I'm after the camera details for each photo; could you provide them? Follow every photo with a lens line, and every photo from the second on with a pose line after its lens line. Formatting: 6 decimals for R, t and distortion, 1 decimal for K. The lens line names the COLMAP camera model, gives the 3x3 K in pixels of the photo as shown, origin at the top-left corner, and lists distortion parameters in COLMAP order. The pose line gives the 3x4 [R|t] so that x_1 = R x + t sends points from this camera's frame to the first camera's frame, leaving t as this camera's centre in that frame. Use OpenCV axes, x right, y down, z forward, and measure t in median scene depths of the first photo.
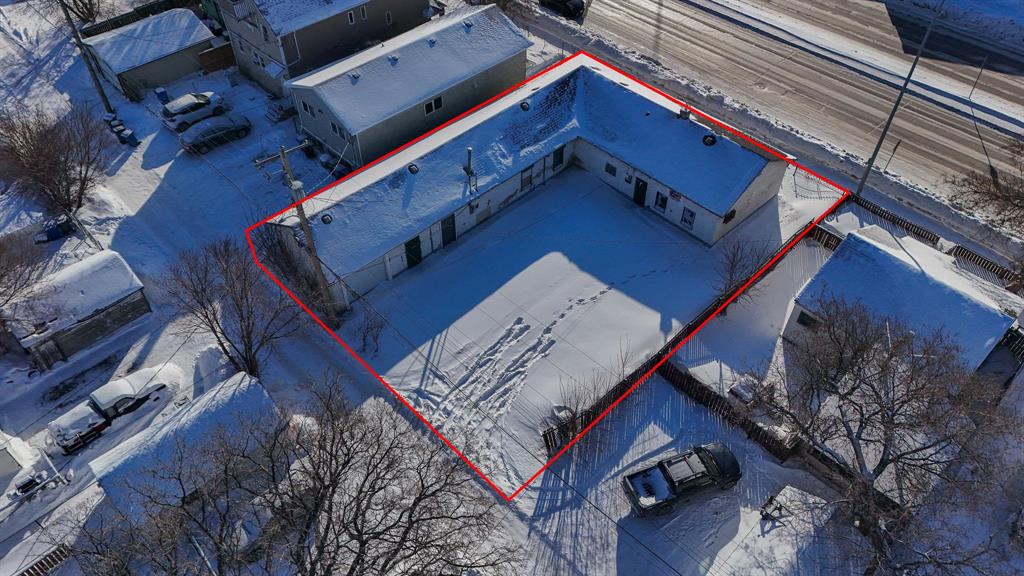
lens RADIAL K [[743.9, 0, 518.7], [0, 743.9, 289.3], [0, 0, 1]] dist [0.081001, -0.061236]
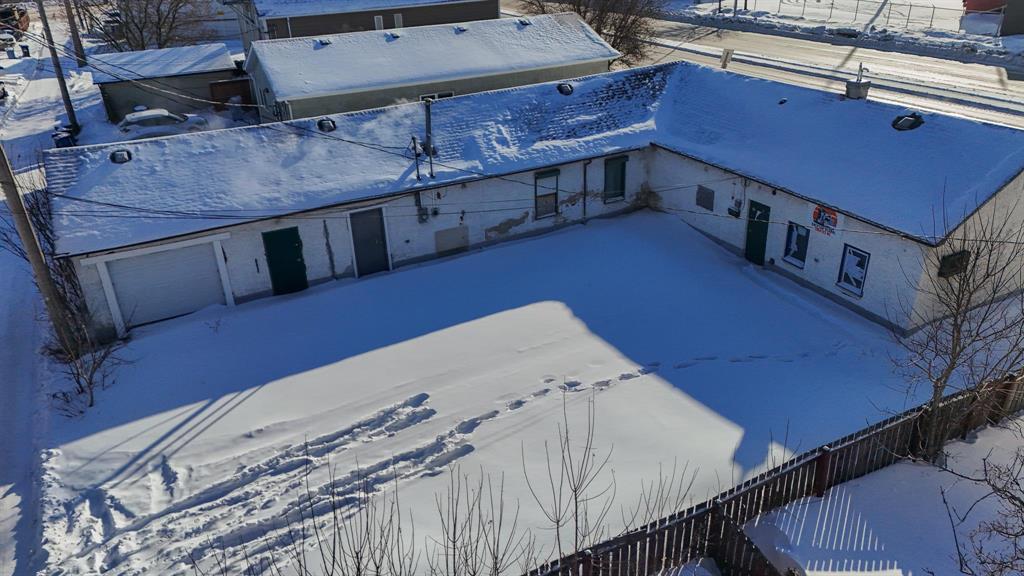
lens RADIAL K [[743.9, 0, 517.1], [0, 743.9, 285.5], [0, 0, 1]] dist [0.081001, -0.061236]
pose [[0.957169, 0.102480, -0.270785, 0.161412], [-0.189927, 0.928154, -0.320090, 0.104899], [0.218528, 0.357810, 0.907864, 0.558525]]
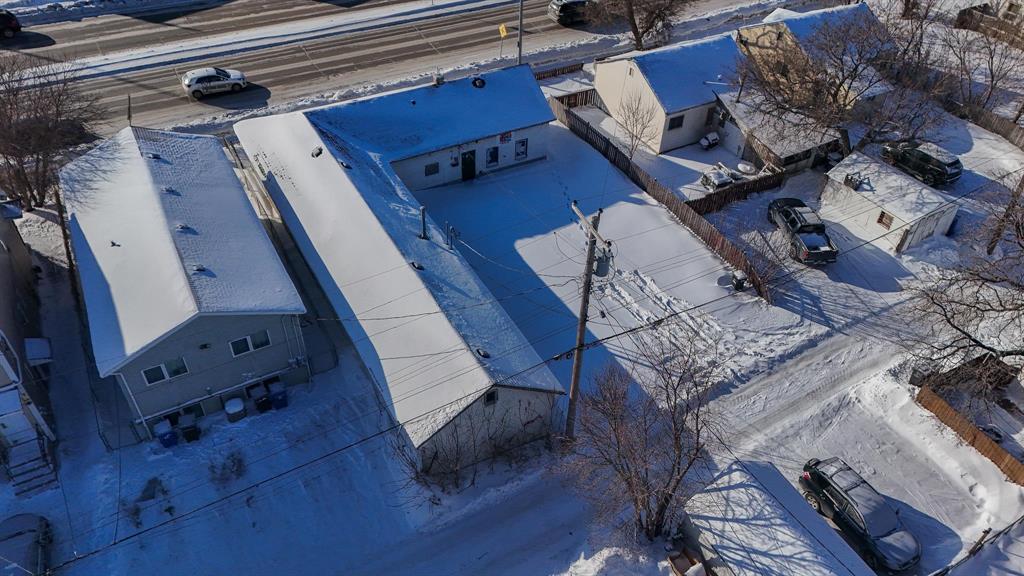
lens RADIAL K [[743.9, 0, 508.6], [0, 743.9, 289.4], [0, 0, 1]] dist [0.081001, -0.061236]
pose [[0.252904, -0.629653, 0.734558, -0.690331], [0.686053, 0.652056, 0.322729, -0.327629], [-0.682180, 0.422327, 0.596884, 0.492280]]
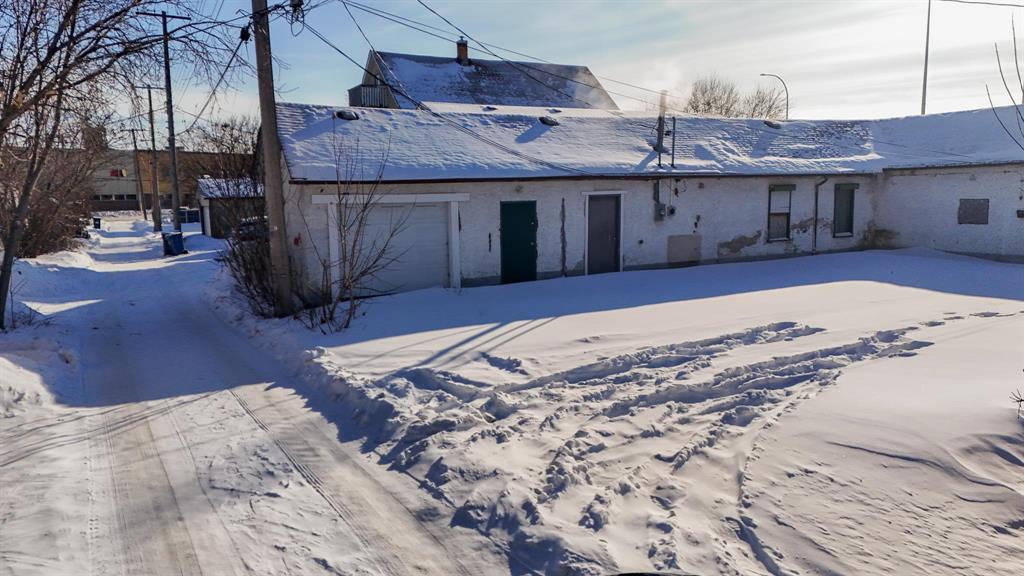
lens RADIAL K [[743.9, 0, 511.7], [0, 743.9, 284.0], [0, 0, 1]] dist [0.081001, -0.061236]
pose [[0.960847, 0.016129, -0.276610, -0.022471], [-0.190076, 0.764740, -0.615666, 0.241216], [0.201605, 0.644138, 0.737863, 0.688318]]
